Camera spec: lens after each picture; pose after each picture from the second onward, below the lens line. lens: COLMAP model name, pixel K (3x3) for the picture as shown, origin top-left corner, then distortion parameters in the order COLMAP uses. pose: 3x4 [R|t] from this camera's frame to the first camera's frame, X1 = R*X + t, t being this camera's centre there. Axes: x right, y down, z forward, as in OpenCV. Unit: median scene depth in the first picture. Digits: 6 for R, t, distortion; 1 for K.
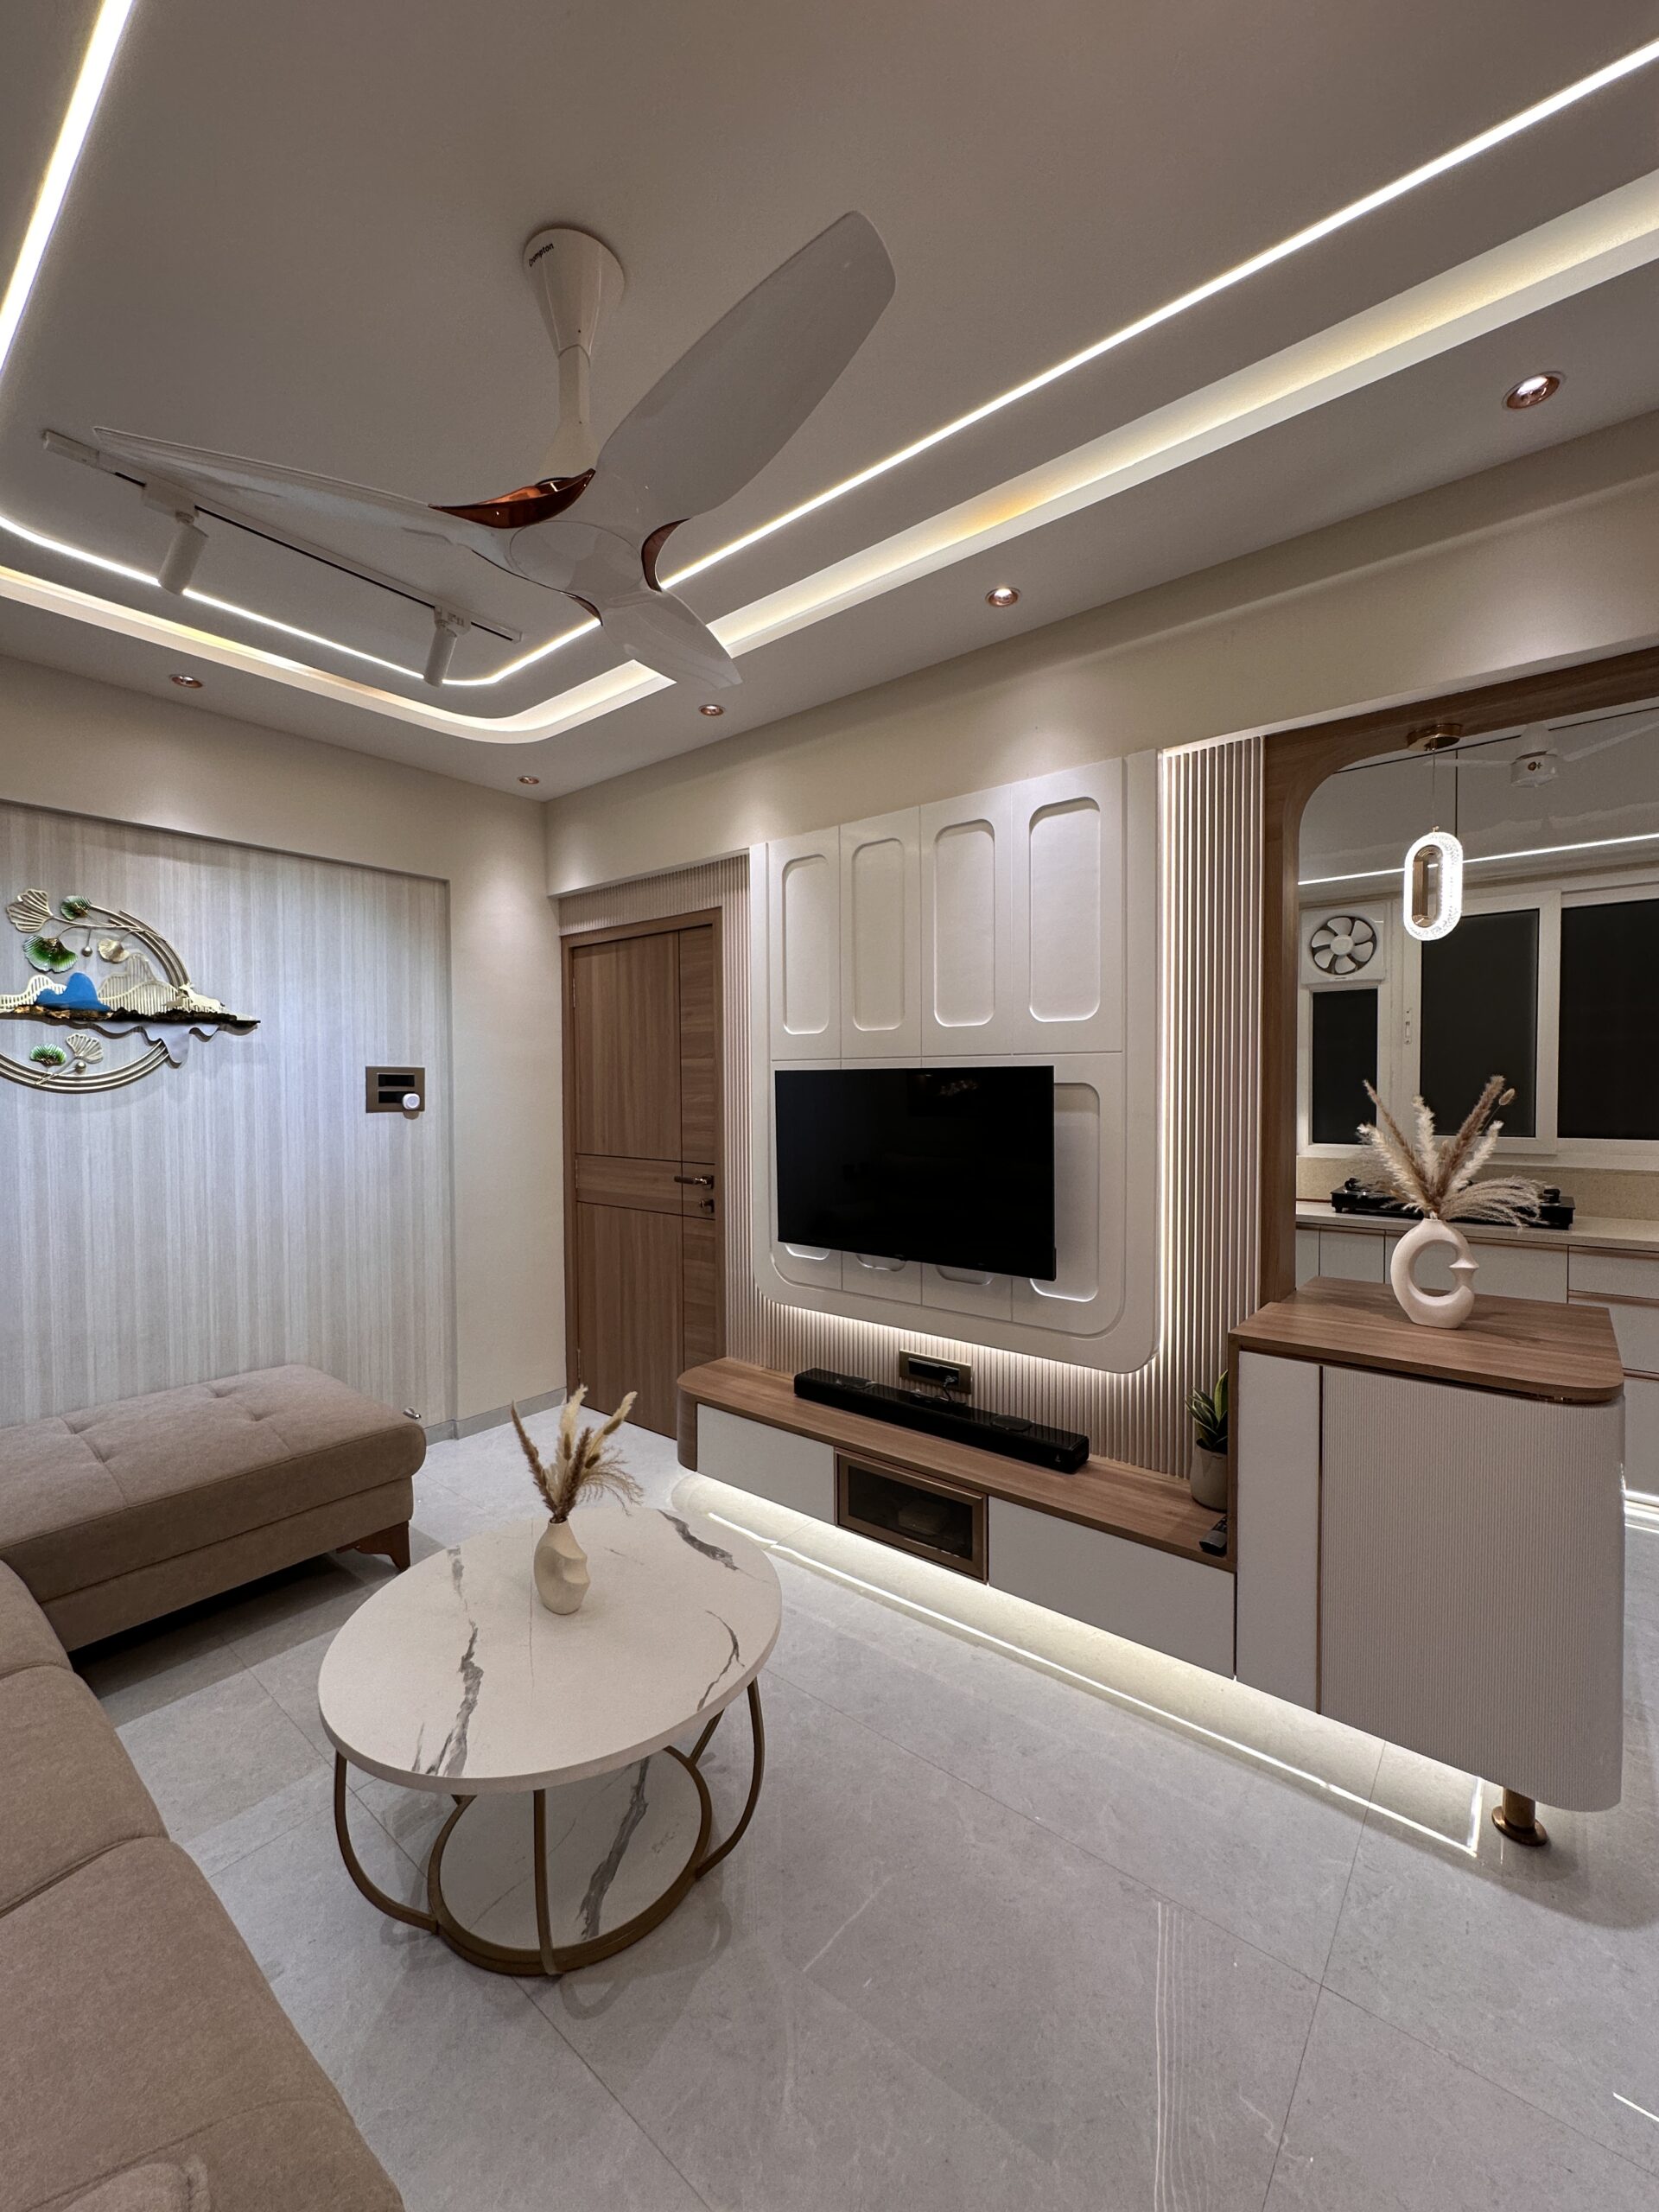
lens RADIAL K [[879.8, 0, 833.8], [0, 879.8, 1106.0], [0, 0, 1]] dist [-0.002420, -0.000195]
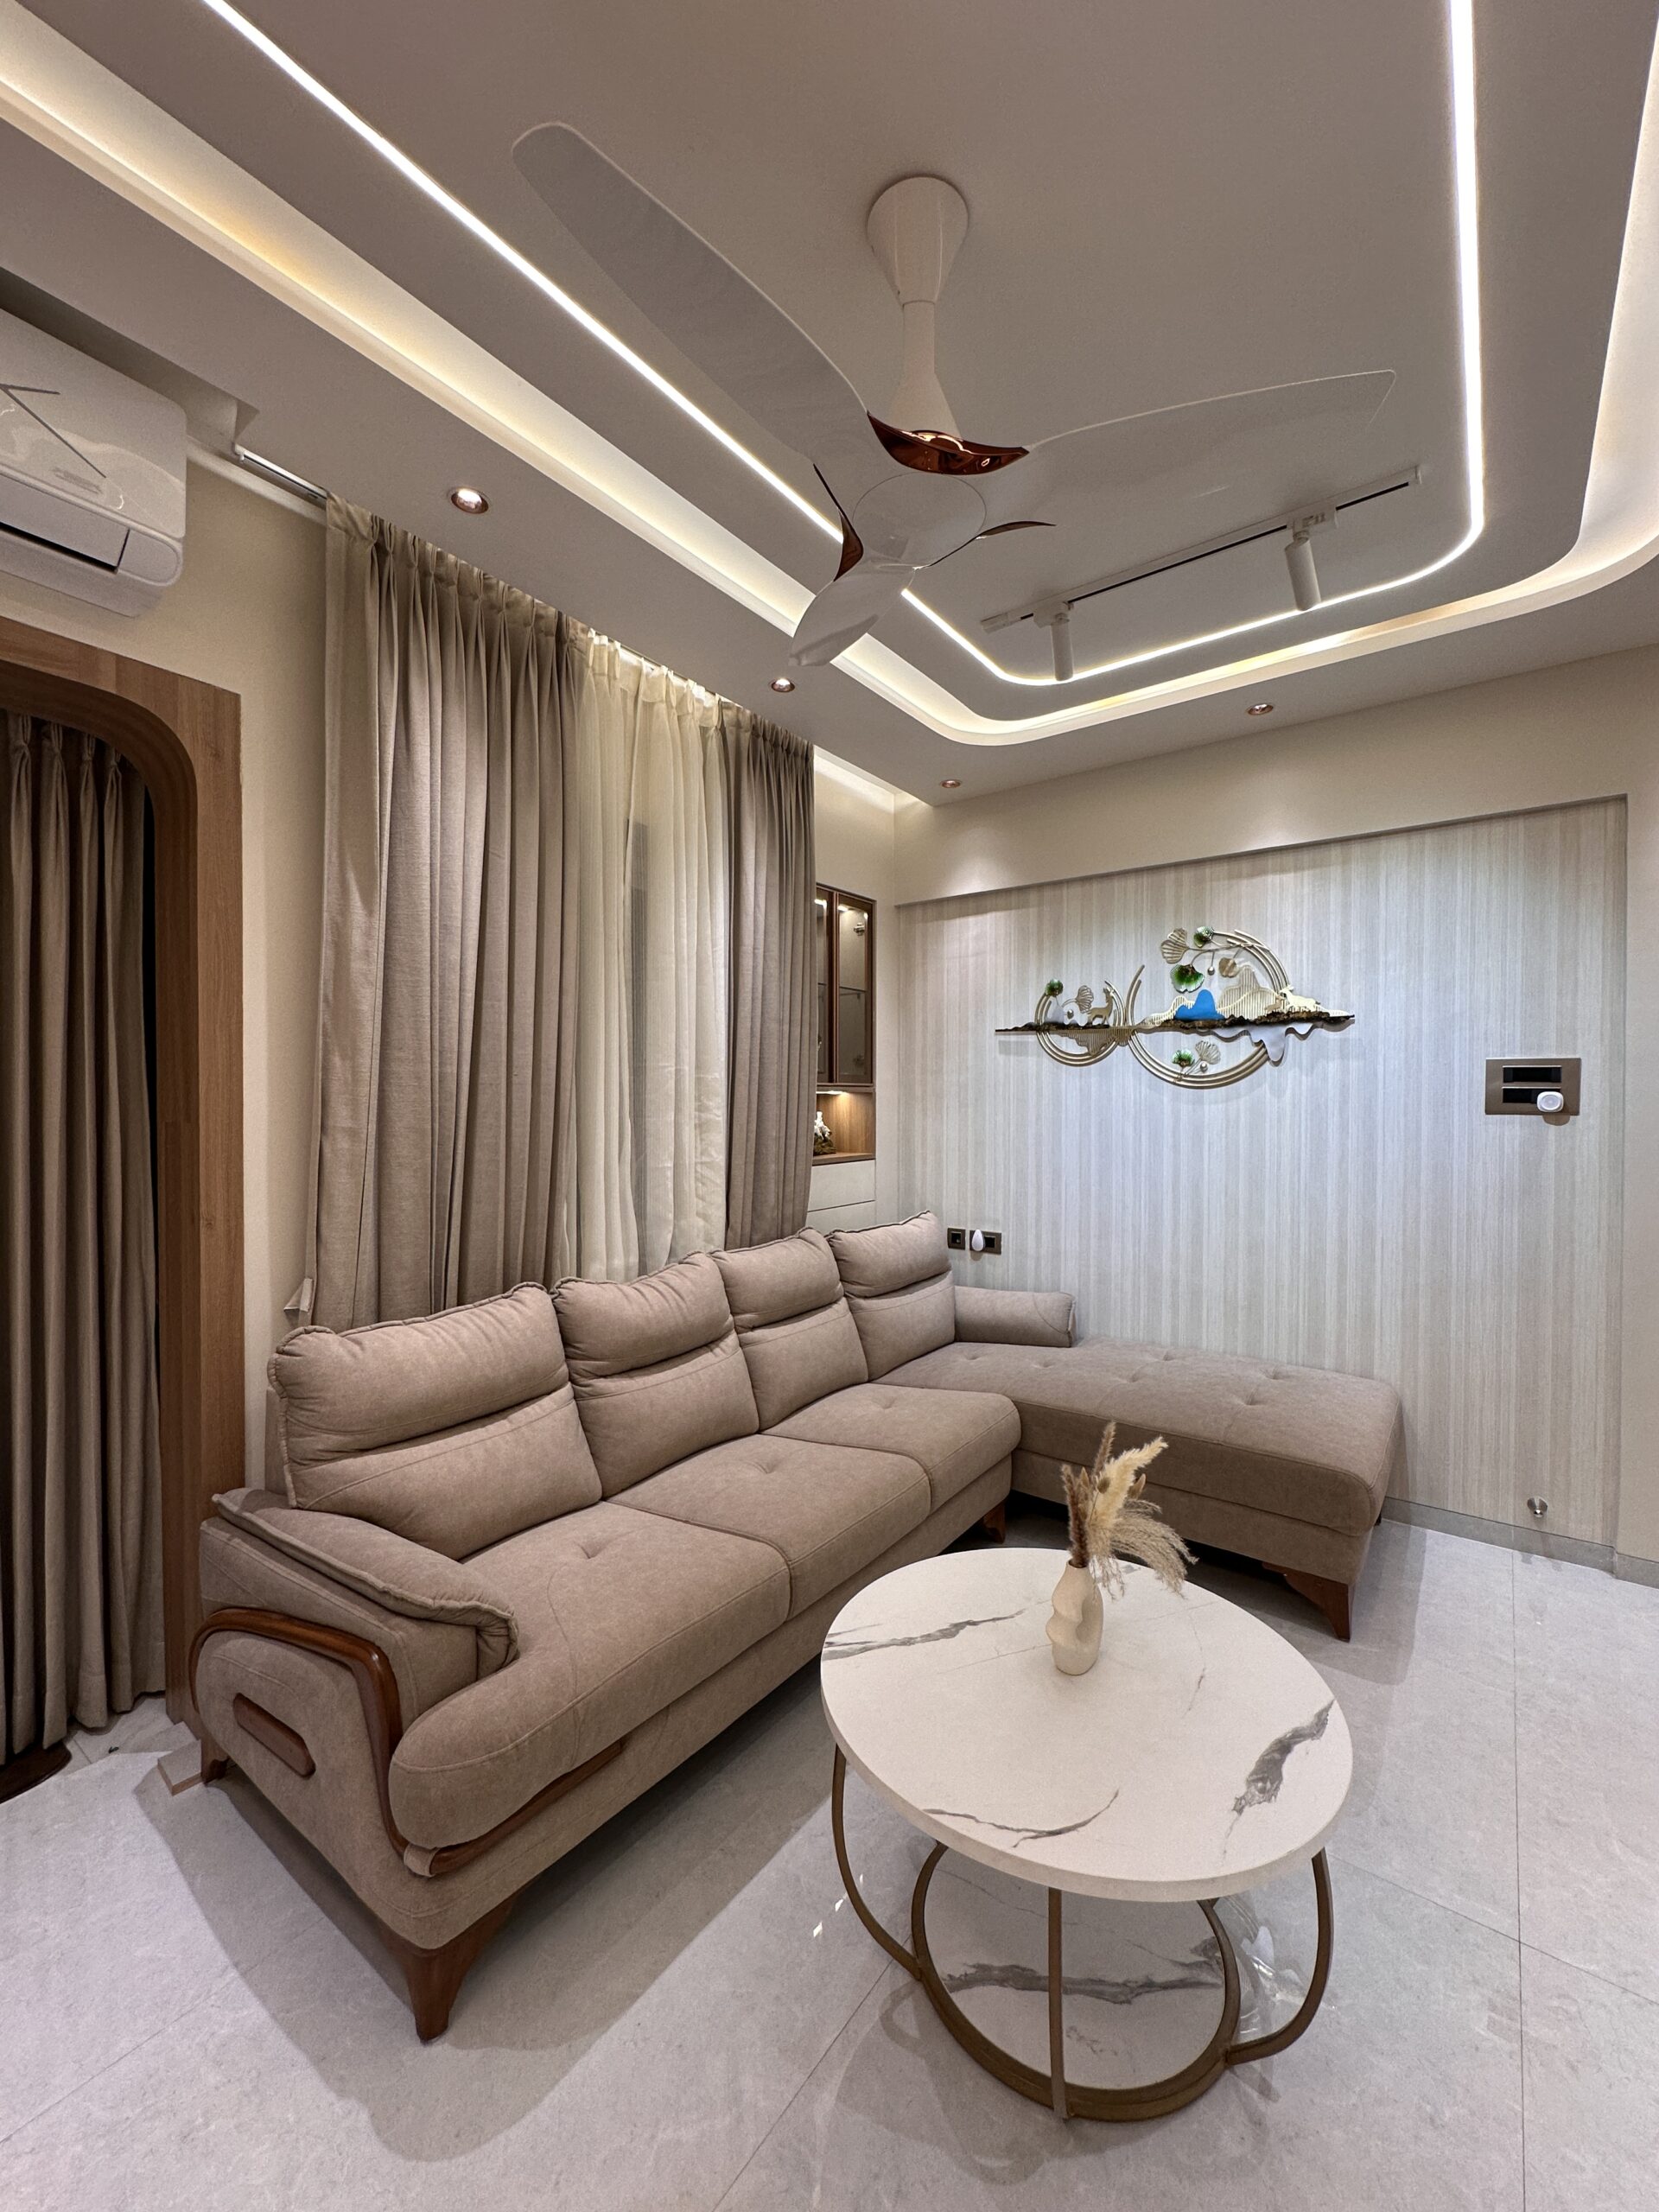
lens RADIAL K [[890.1, 0, 838.4], [0, 890.1, 1106.0], [0, 0, 1]] dist [0.002773, 0.000379]
pose [[0.049063, 0.016461, -0.998660, 0.357793], [-0.026717, 0.999528, 0.015163, 0.004213], [0.998438, 0.025938, 0.049479, 0.453341]]
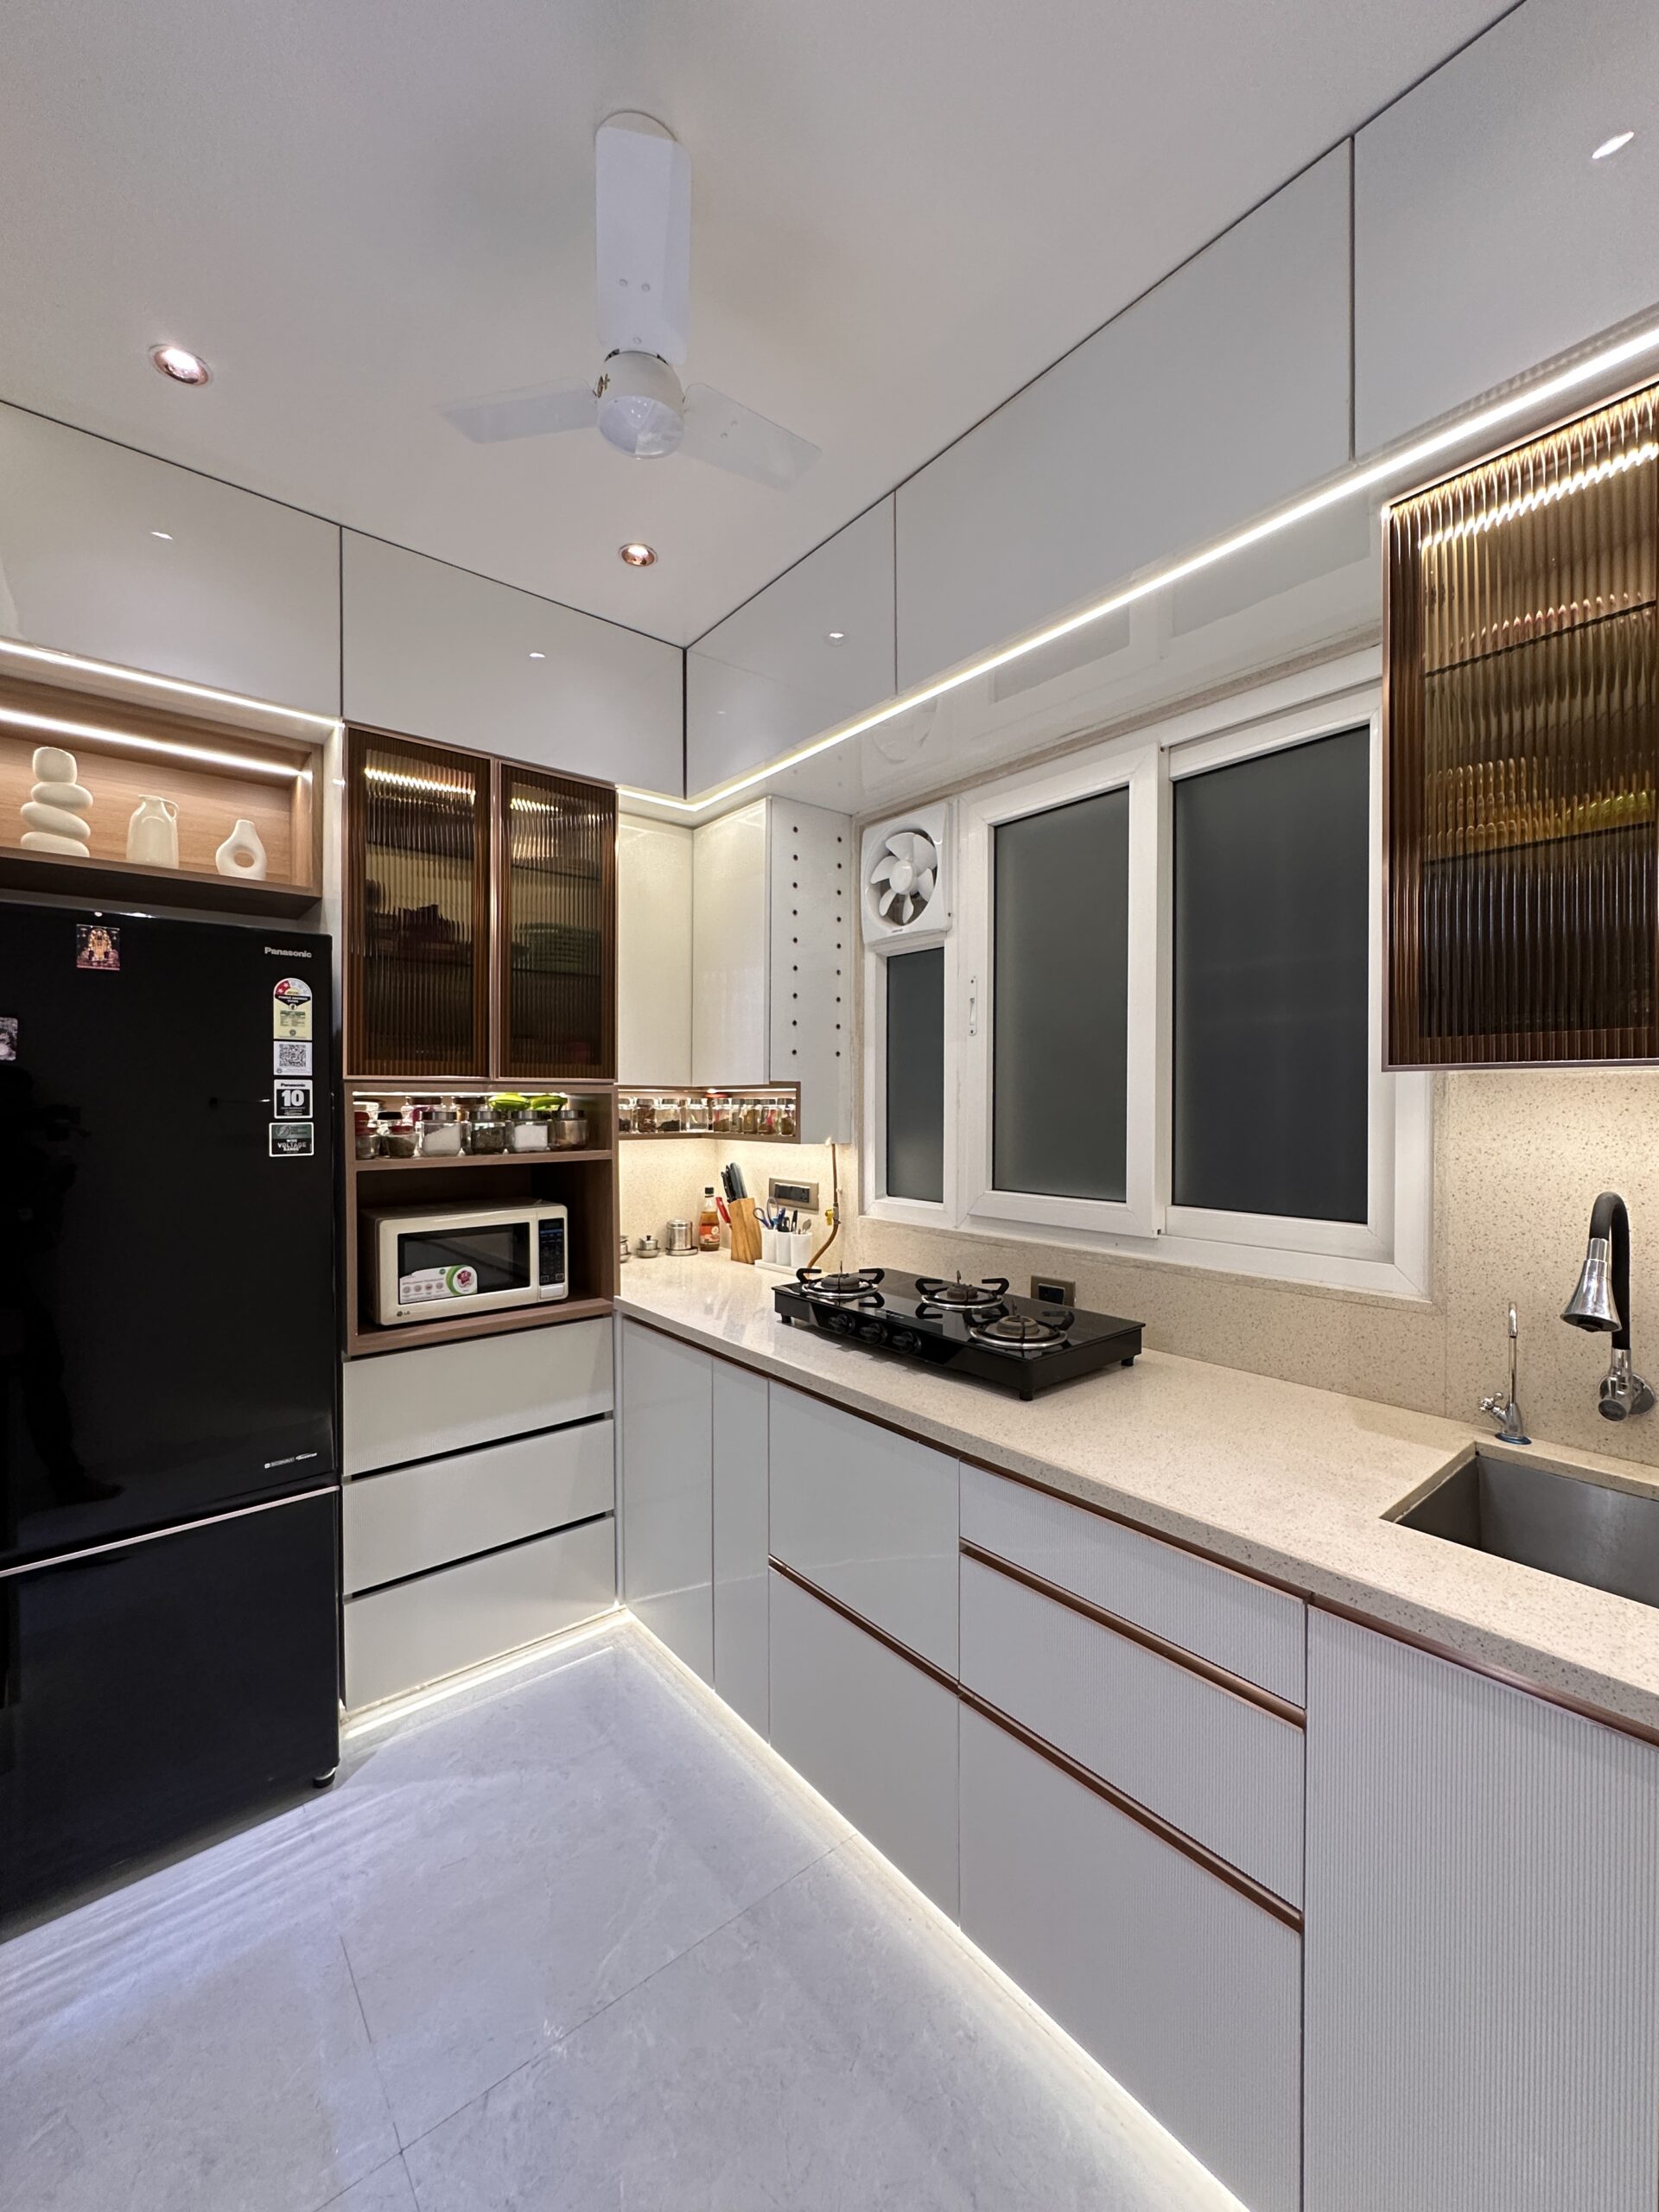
lens RADIAL K [[890.1, 0, 838.4], [0, 890.1, 1106.0], [0, 0, 1]] dist [0.002773, 0.000379]
pose [[0.980459, 0.011512, -0.196387, 1.052704], [-0.014727, 0.999780, -0.014917, -0.020199], [0.196172, 0.017518, 0.980413, 0.610993]]
